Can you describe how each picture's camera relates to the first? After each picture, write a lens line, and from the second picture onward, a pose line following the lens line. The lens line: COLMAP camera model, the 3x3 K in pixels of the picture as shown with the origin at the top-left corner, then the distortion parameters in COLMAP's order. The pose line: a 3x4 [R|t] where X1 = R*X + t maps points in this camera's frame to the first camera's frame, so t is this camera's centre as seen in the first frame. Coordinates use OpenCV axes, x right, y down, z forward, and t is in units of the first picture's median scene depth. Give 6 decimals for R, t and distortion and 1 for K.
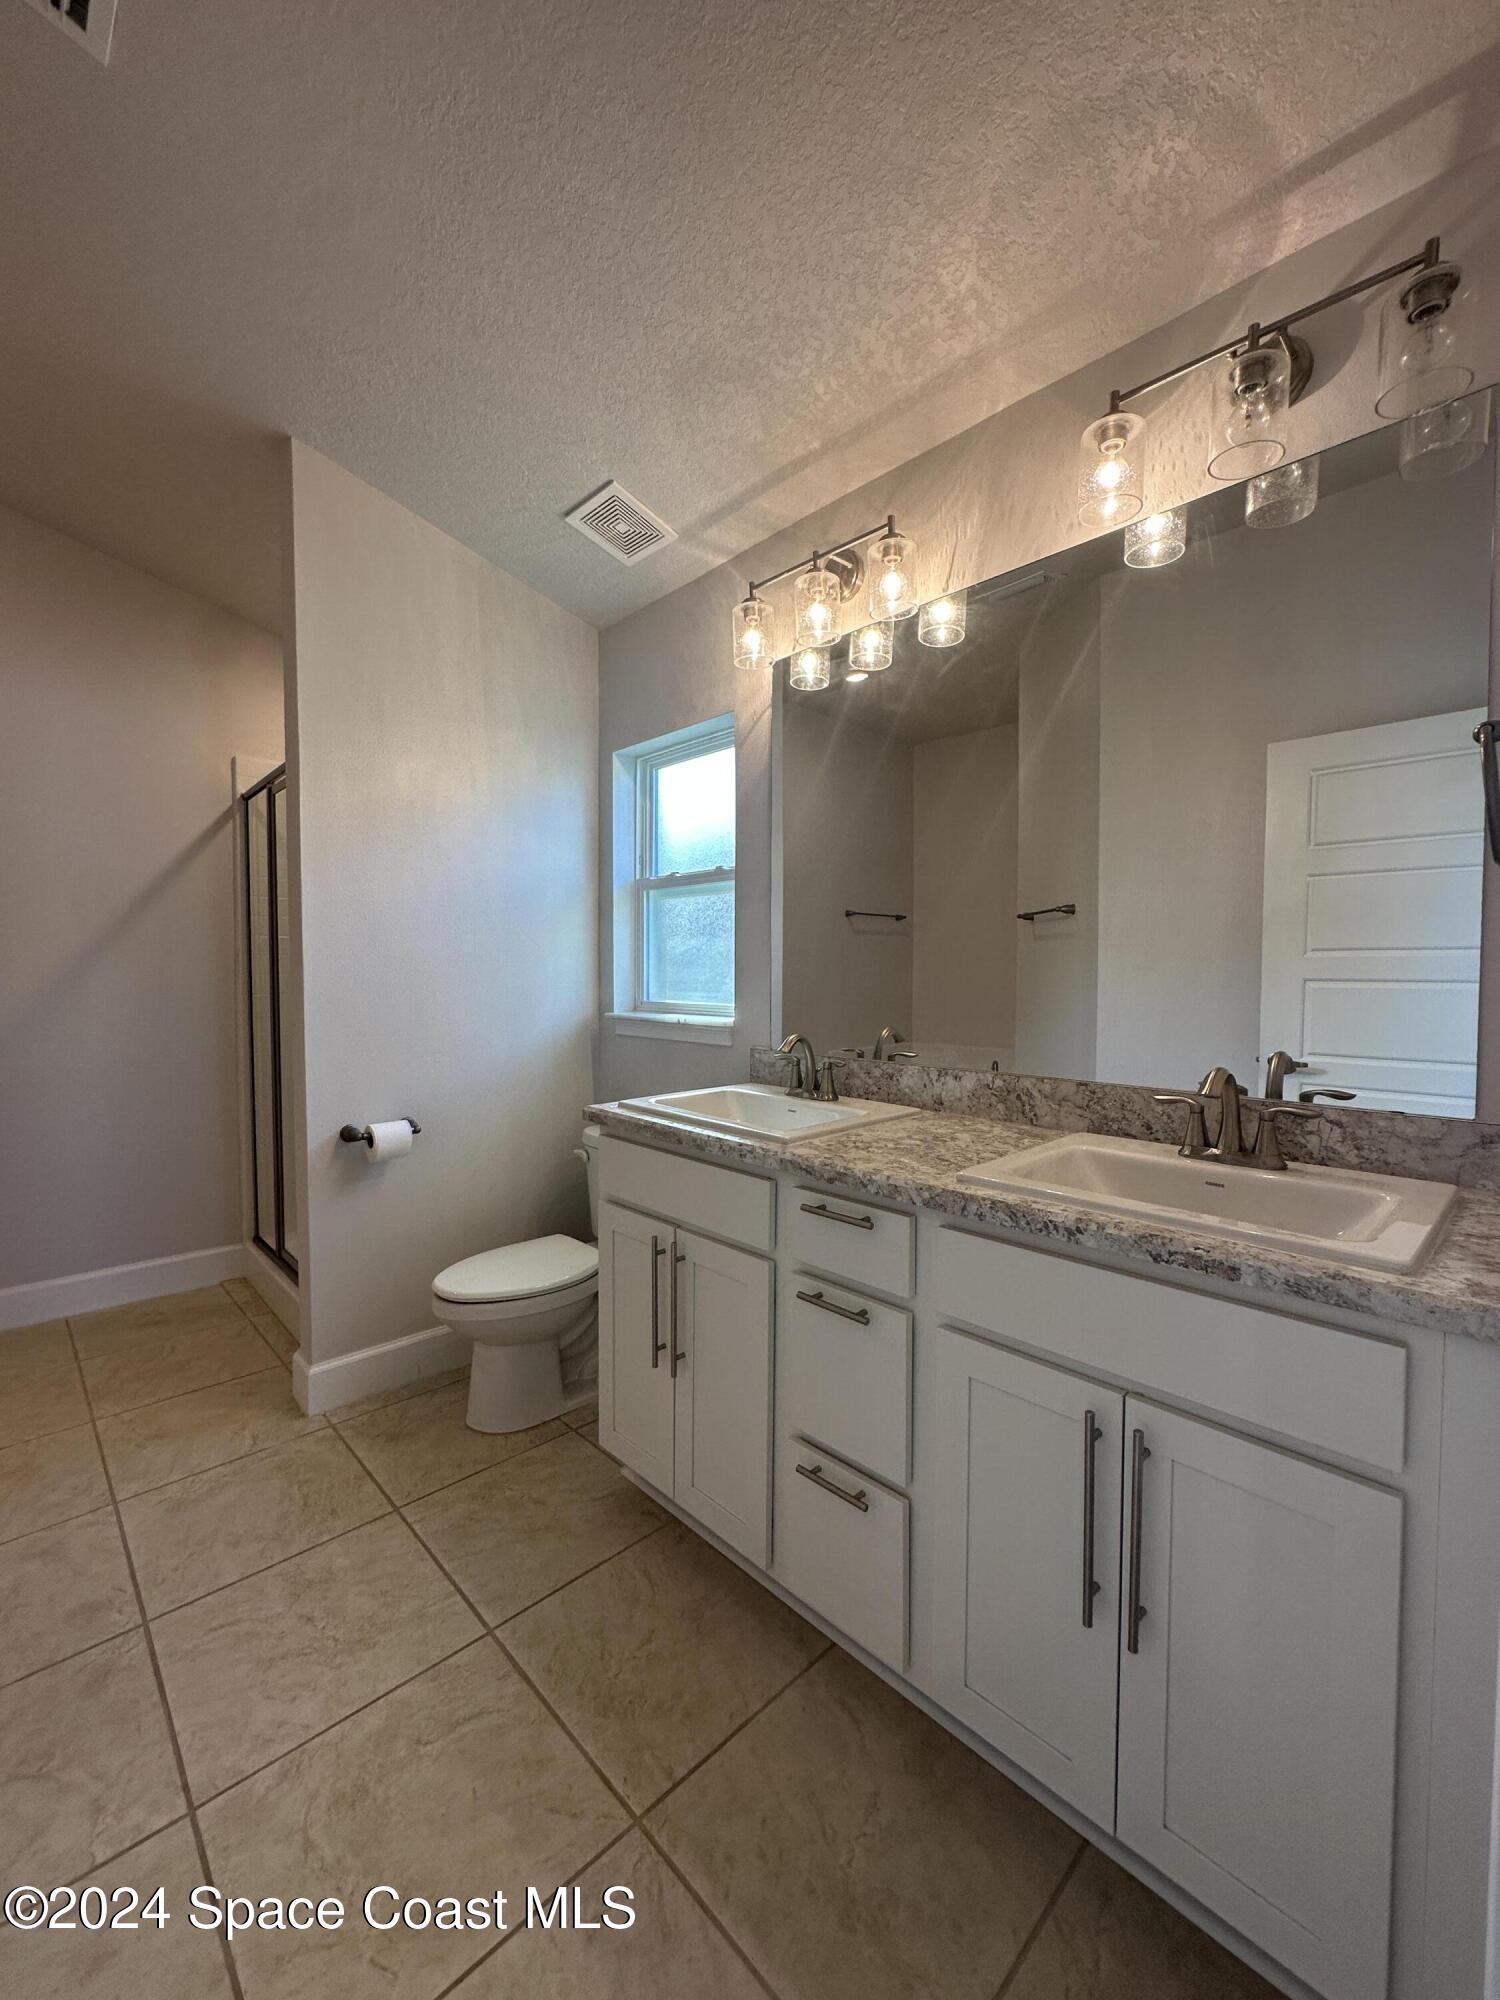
lens RADIAL K [[801.2, 0, 750.0], [0, 801.2, 1000.0], [0, 0, 1]] dist [-0.003317, 0.000135]
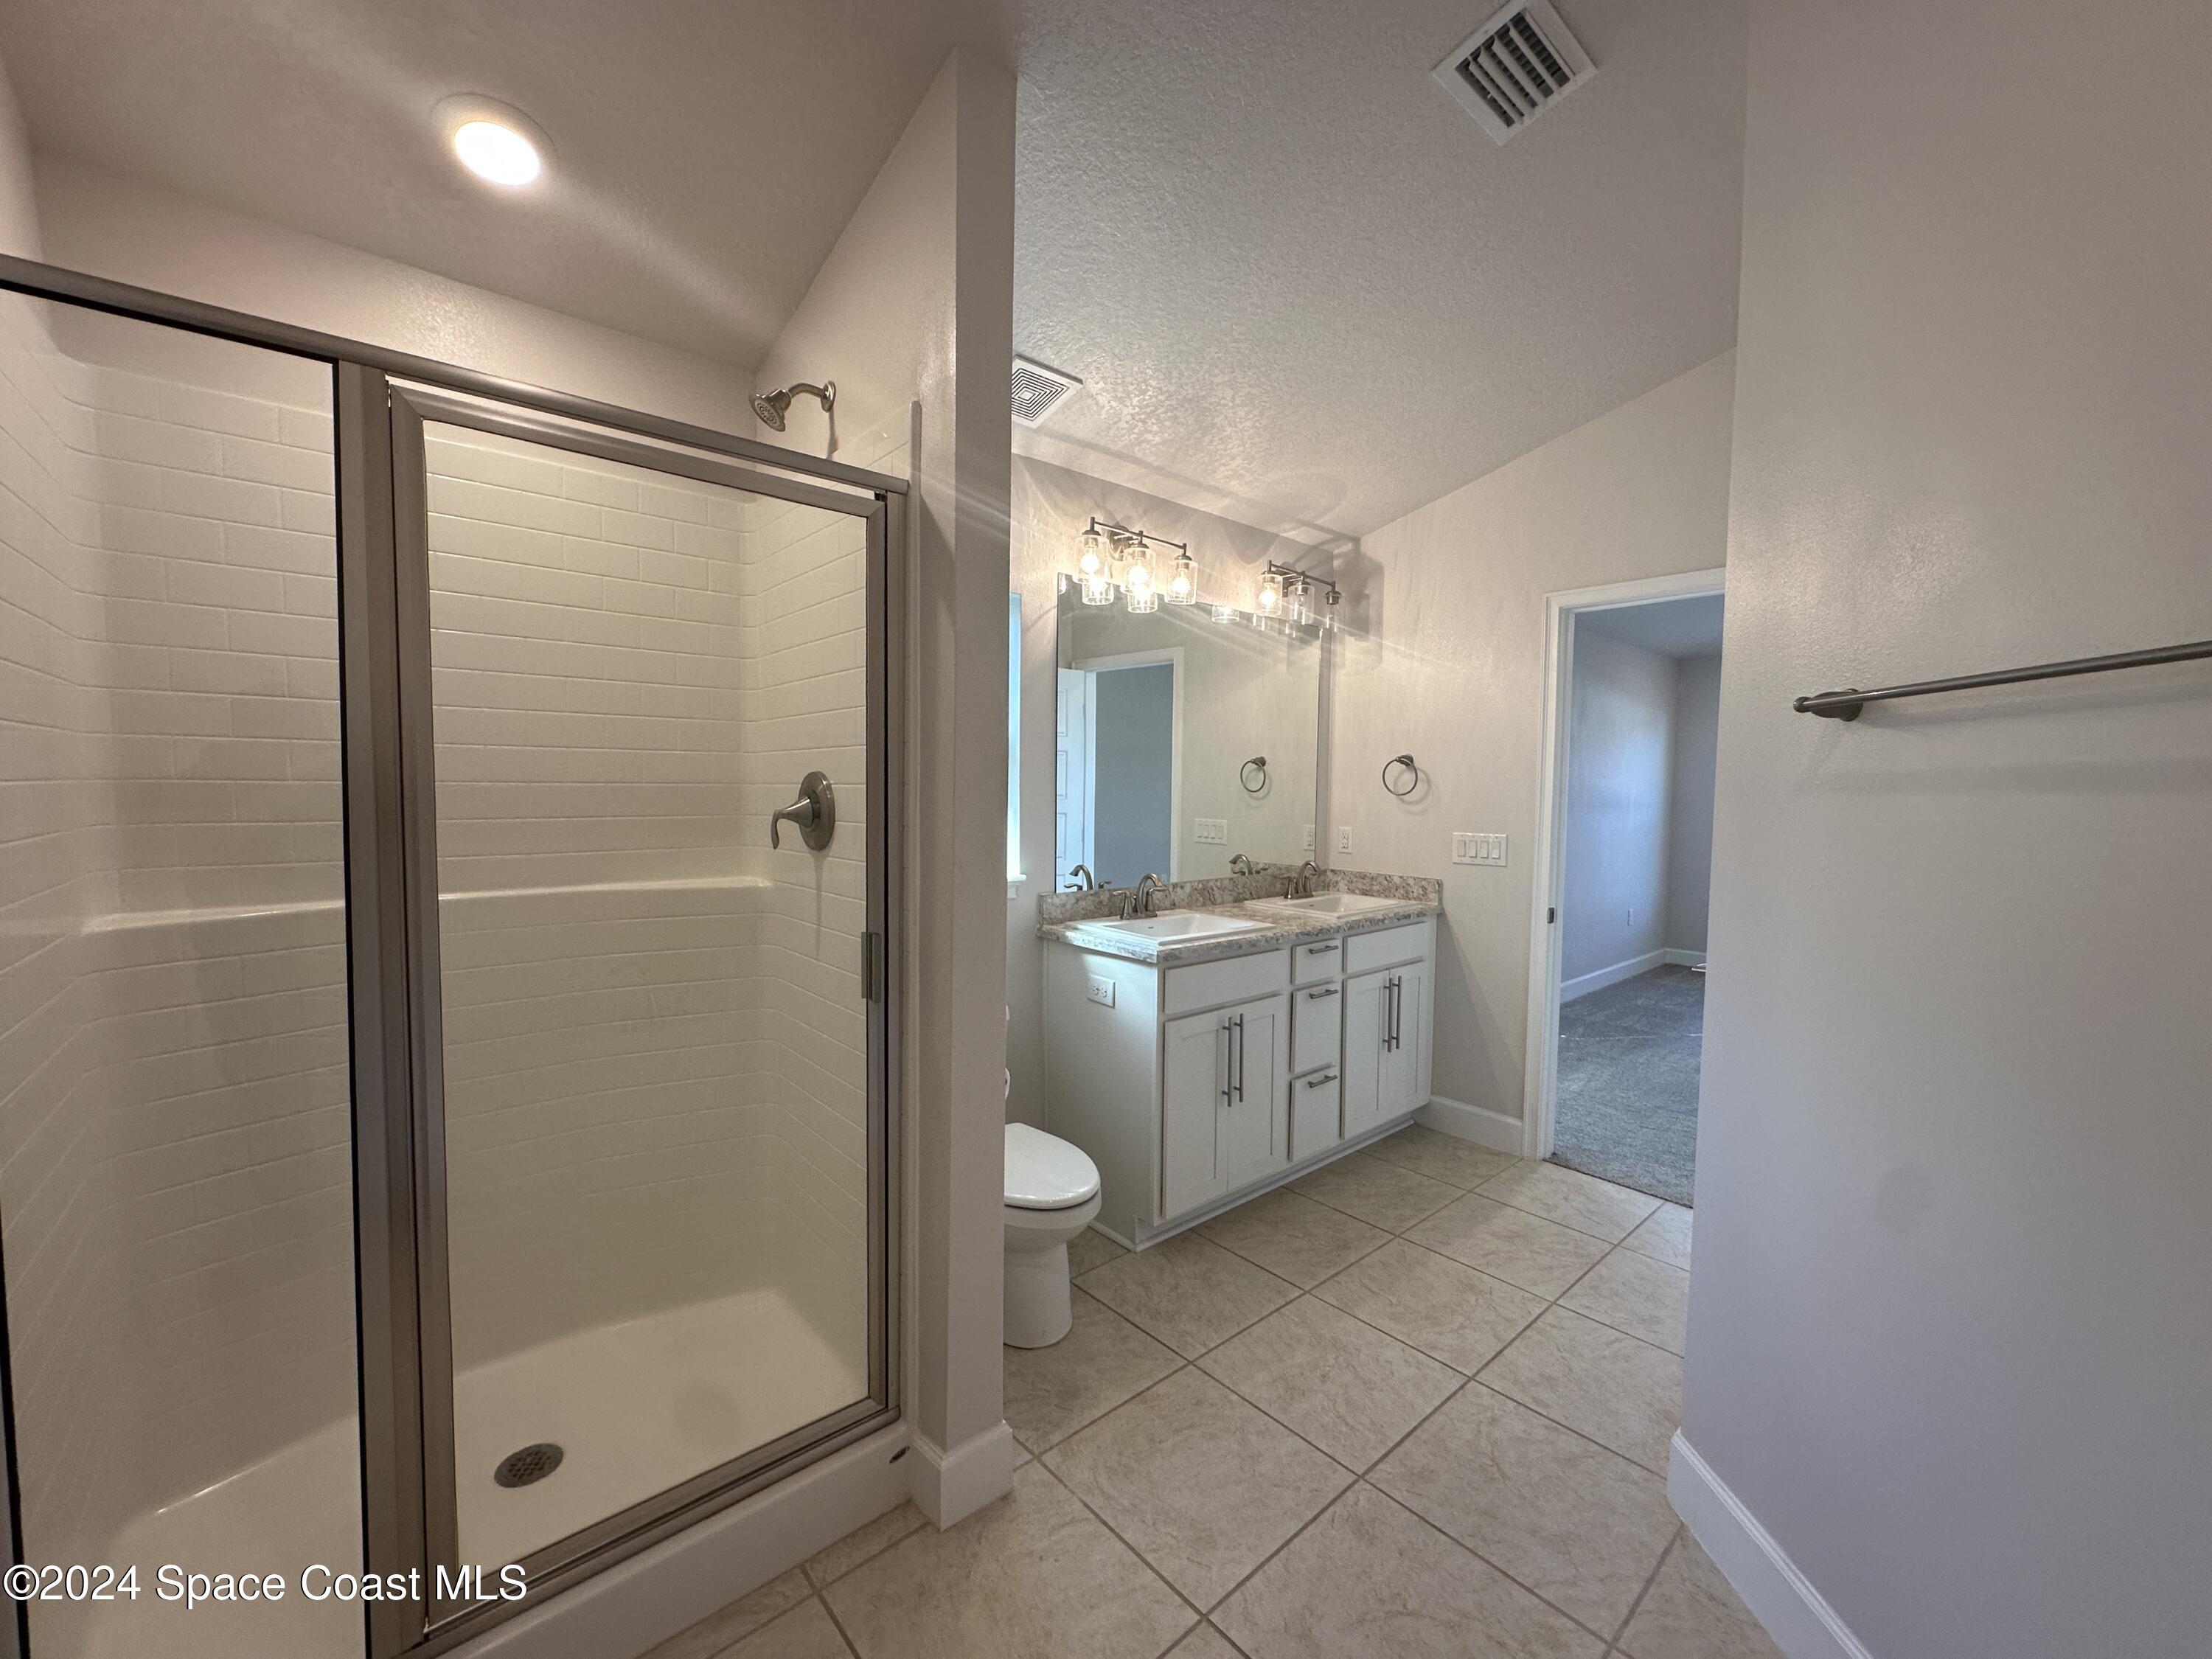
lens RADIAL K [[886.2, 0, 1106.0], [0, 886.2, 829.5], [0, 0, 1]] dist [-0.003317, 0.000135]
pose [[0.043078, -0.055540, 0.997527, -1.990379], [0.022280, 0.998259, 0.054618, -0.162235], [-0.998823, 0.019872, 0.044240, 1.328758]]
